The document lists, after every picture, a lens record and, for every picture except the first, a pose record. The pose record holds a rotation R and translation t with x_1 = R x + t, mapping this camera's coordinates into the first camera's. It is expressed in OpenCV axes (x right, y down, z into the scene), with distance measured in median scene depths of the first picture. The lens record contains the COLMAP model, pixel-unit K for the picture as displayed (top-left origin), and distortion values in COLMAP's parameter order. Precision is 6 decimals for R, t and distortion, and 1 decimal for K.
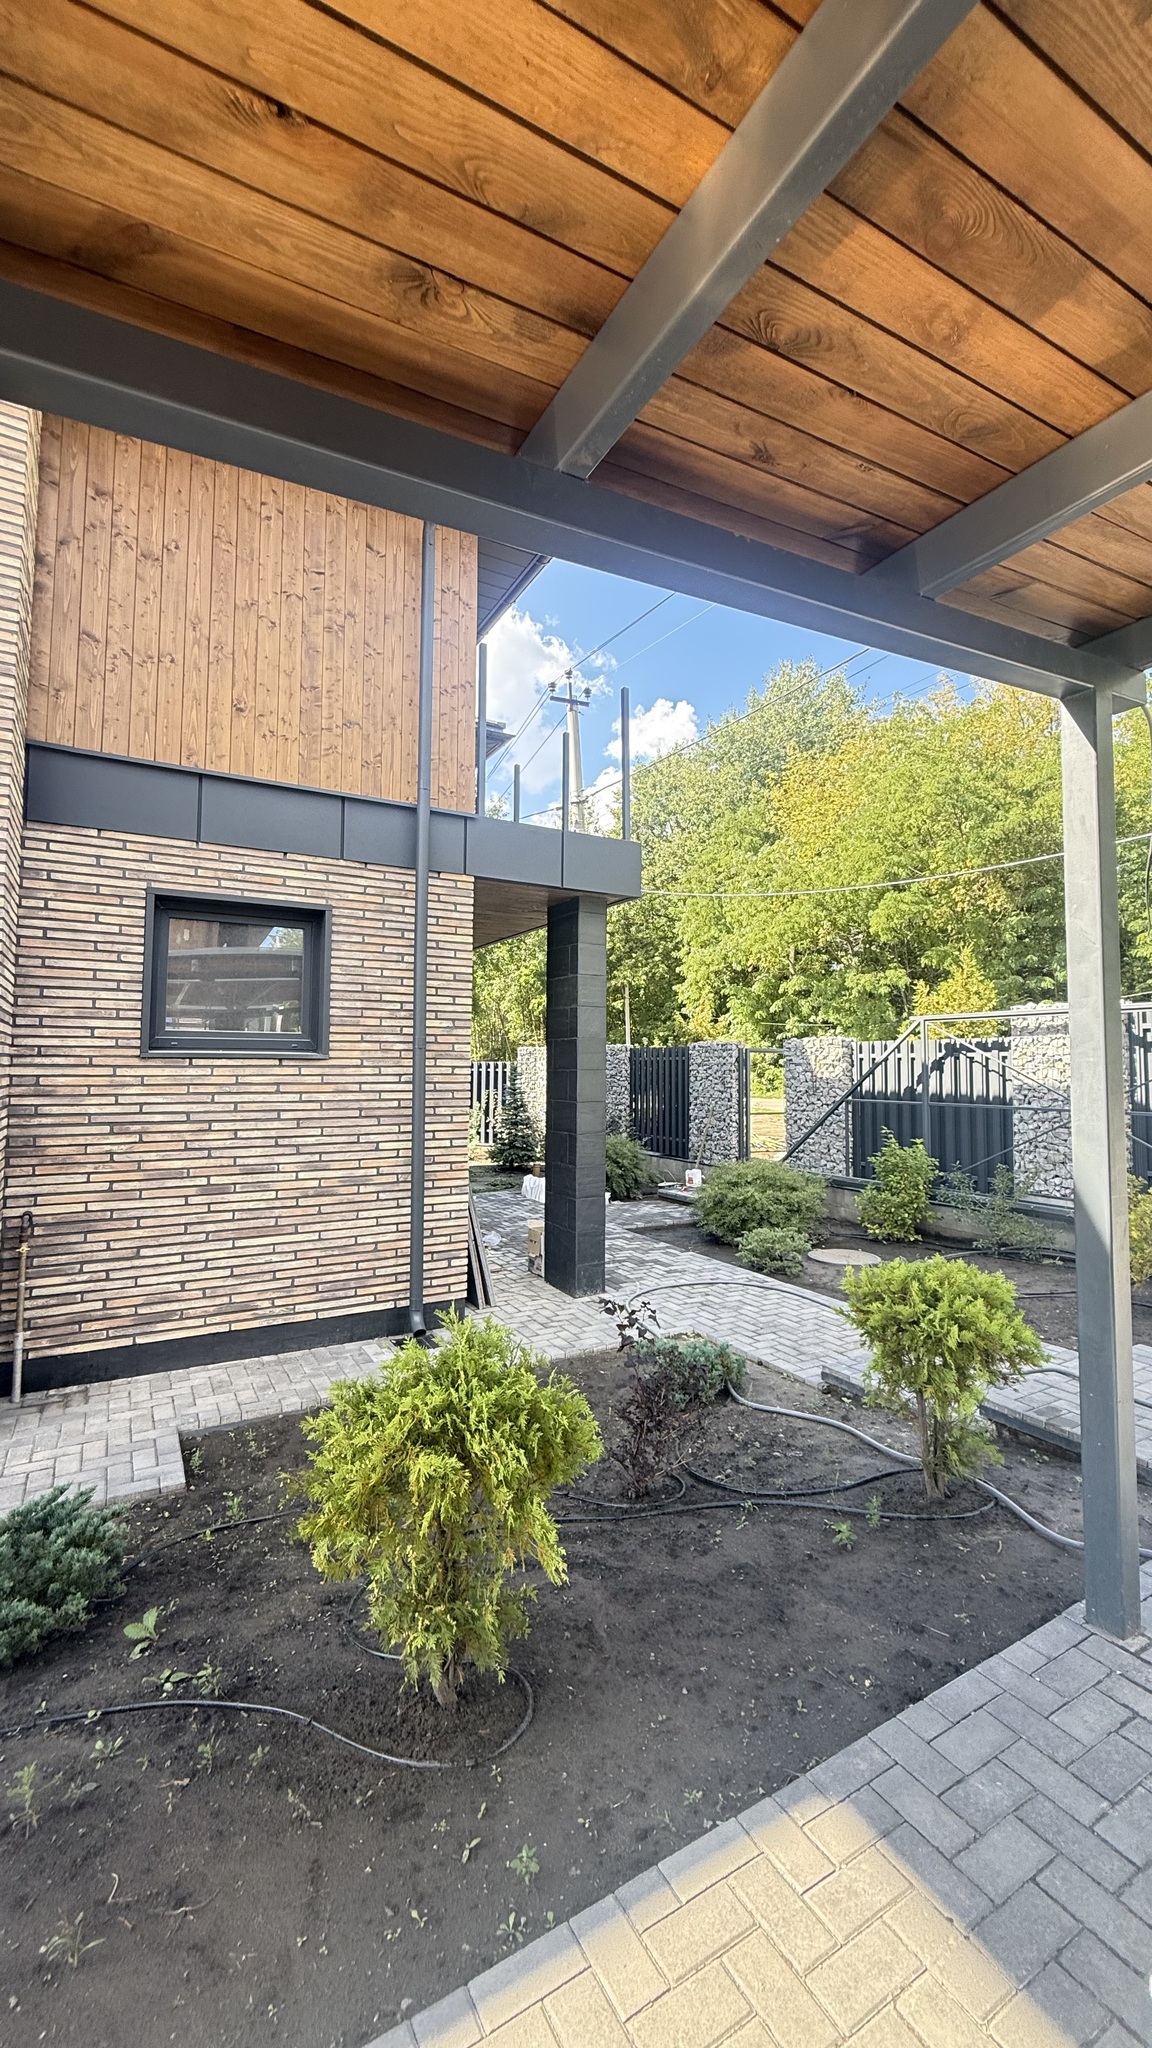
lens RADIAL K [[811.3, 0, 576.4], [0, 811.3, 1017.4], [0, 0, 1]] dist [-0.000939, 0.001449]
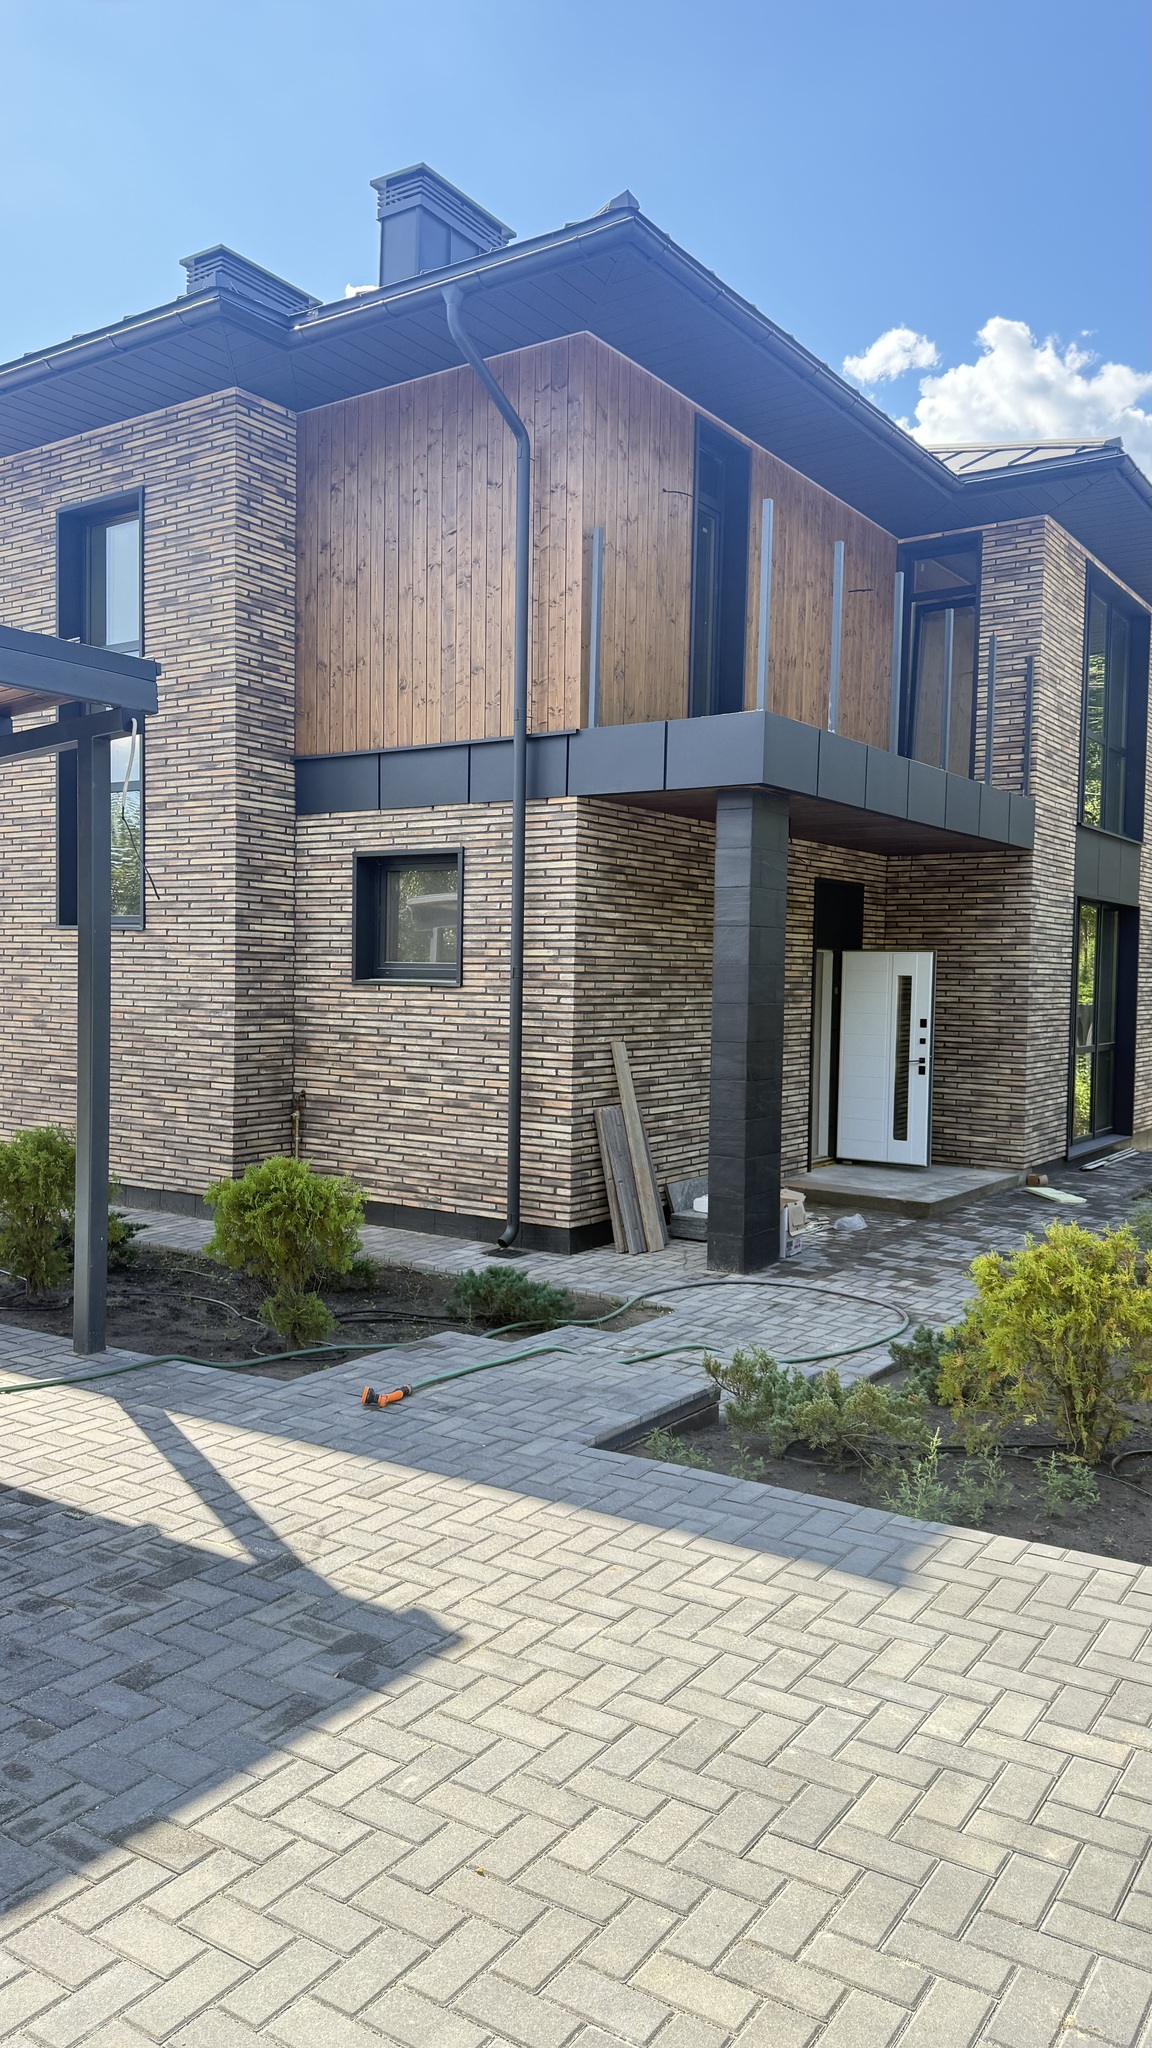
lens RADIAL K [[1438.5, 0, 579.7], [0, 1438.5, 1025.4], [0, 0, 1]] dist [0.116024, 0.000897]
pose [[0.441680, 0.036035, -0.896449, 1.555302], [0.038995, 0.997478, 0.059309, -0.007045], [0.896325, -0.061153, 0.439160, 0.272669]]
